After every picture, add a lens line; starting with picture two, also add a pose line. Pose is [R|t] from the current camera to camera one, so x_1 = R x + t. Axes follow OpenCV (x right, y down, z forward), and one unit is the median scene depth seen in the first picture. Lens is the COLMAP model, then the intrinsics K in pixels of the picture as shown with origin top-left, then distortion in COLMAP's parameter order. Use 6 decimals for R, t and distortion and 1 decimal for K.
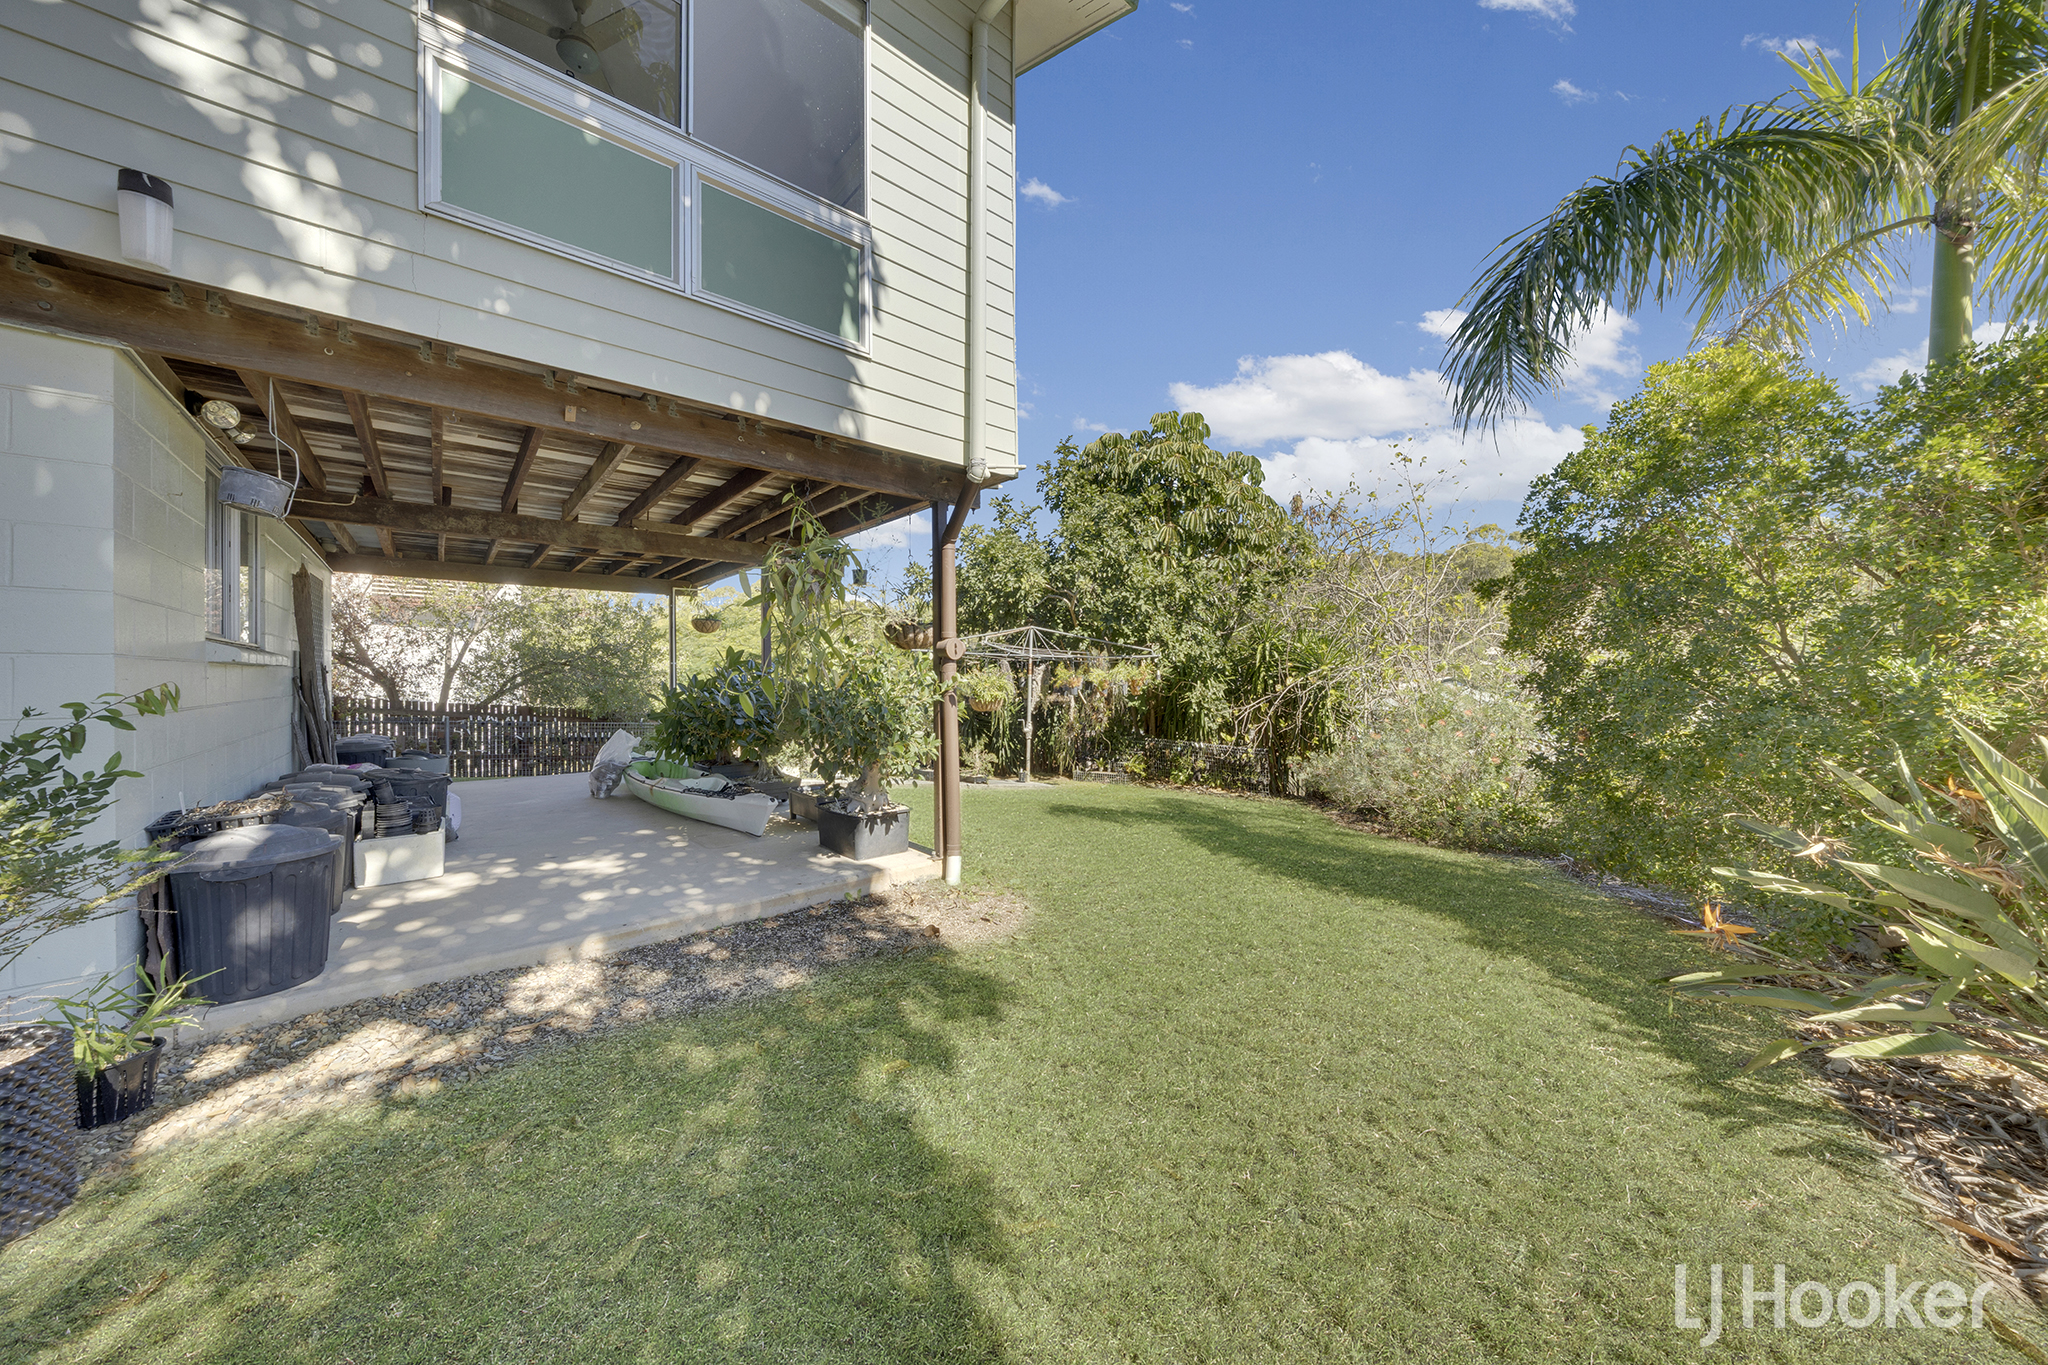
lens RADIAL K [[659.2, 0, 1024.0], [0, 659.2, 682.5], [0, 0, 1]] dist [0.000053, -0.000058]
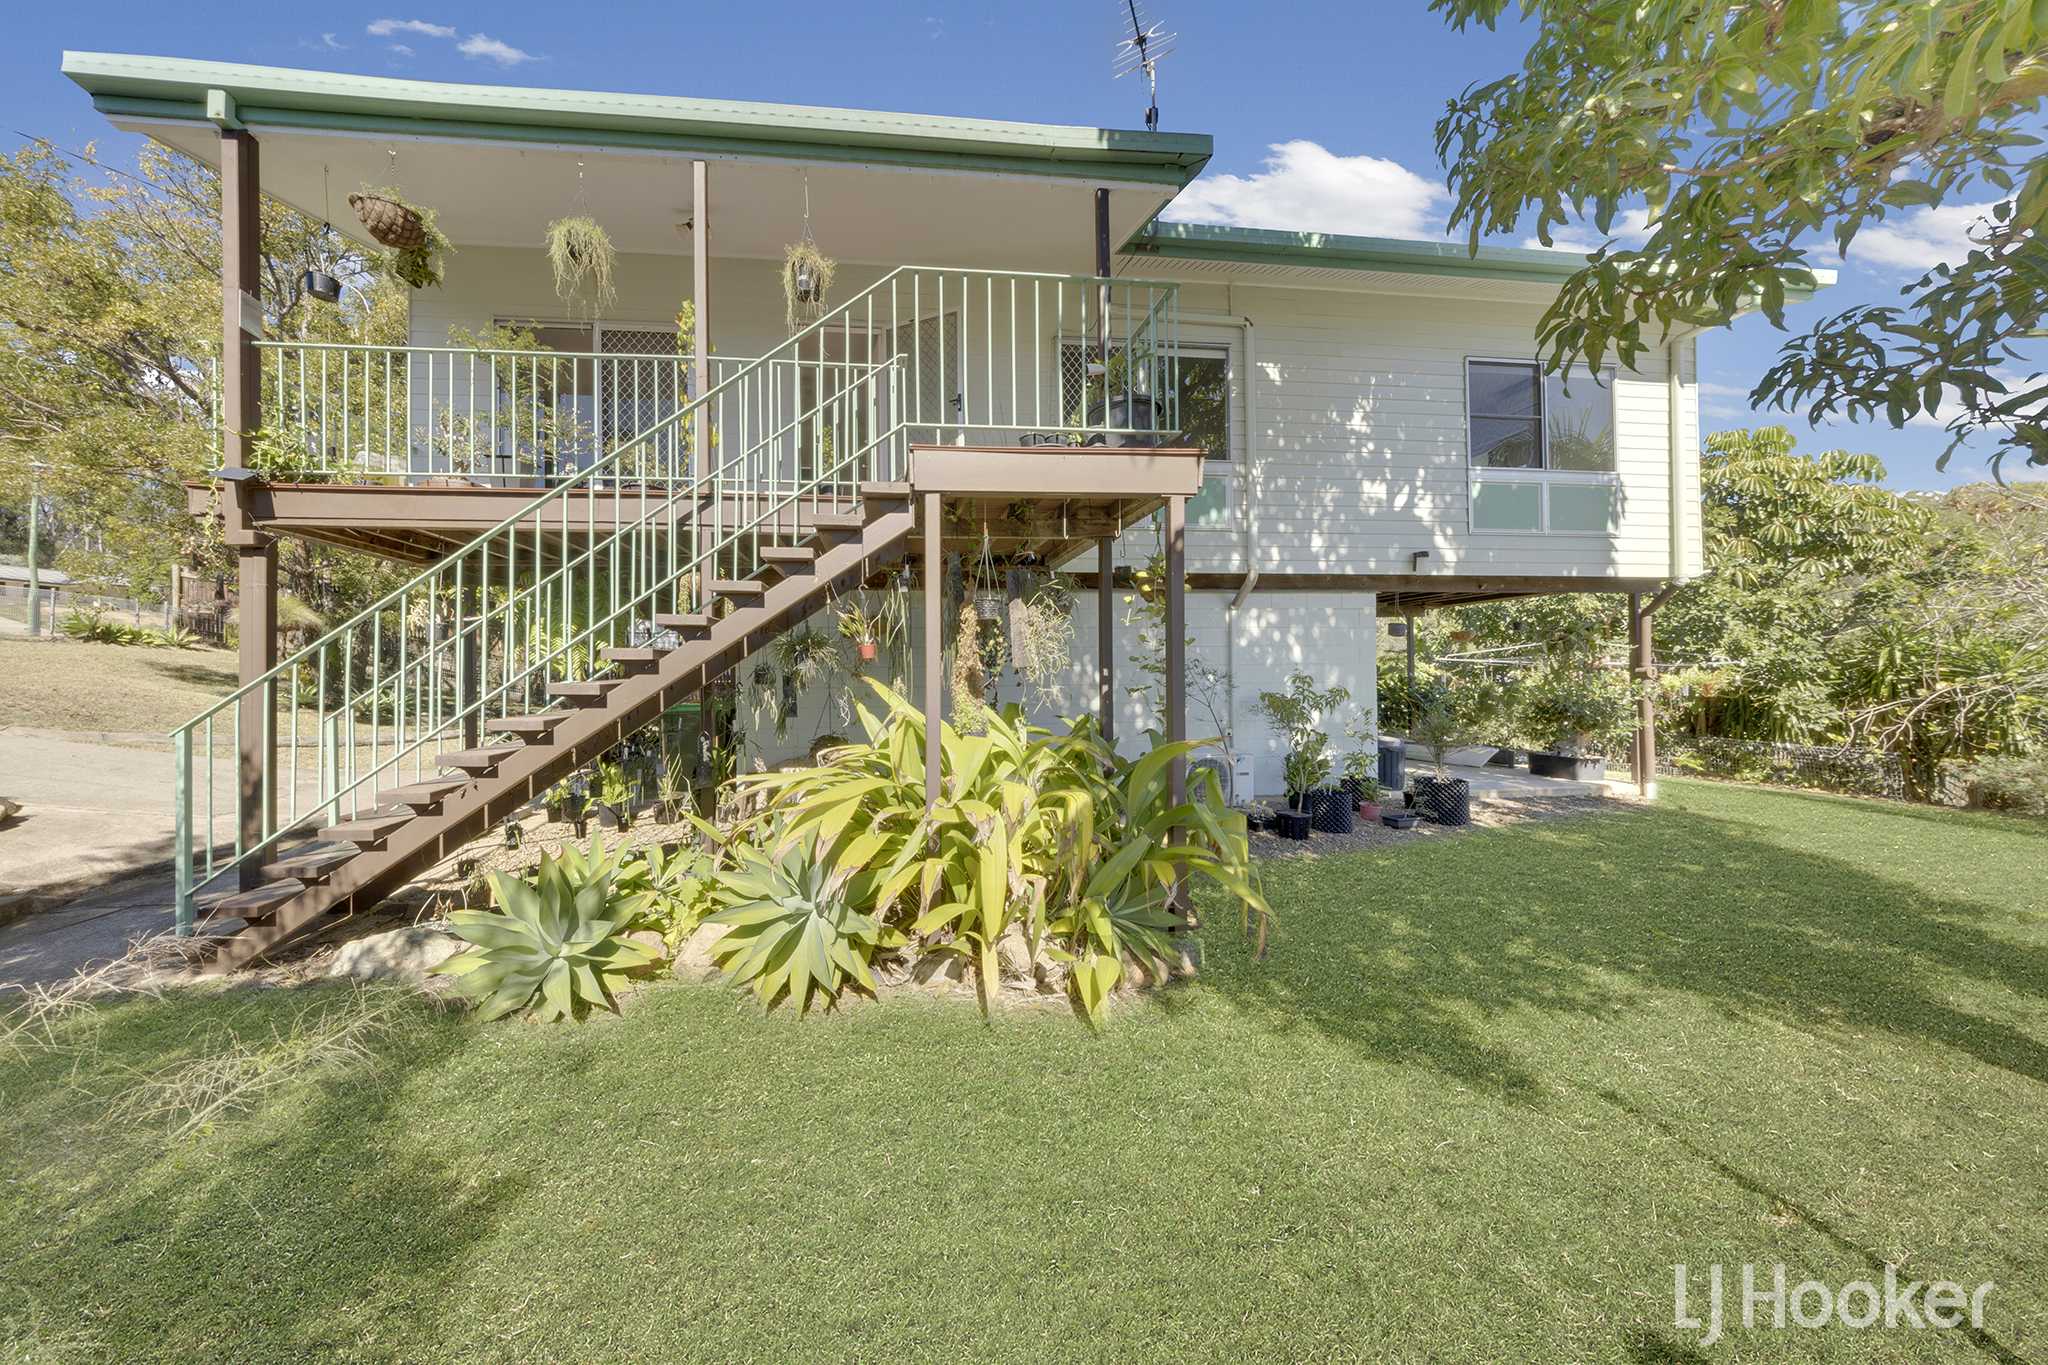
lens RADIAL K [[578.2, 0, 1023.1], [0, 578.2, 673.3], [0, 0, 1]] dist [-0.000227, 0.001441]
pose [[0.825000, -0.003527, -0.565122, -0.268204], [-0.000692, 0.999973, -0.007252, -0.014503], [0.565132, 0.006374, 0.824976, -0.562784]]
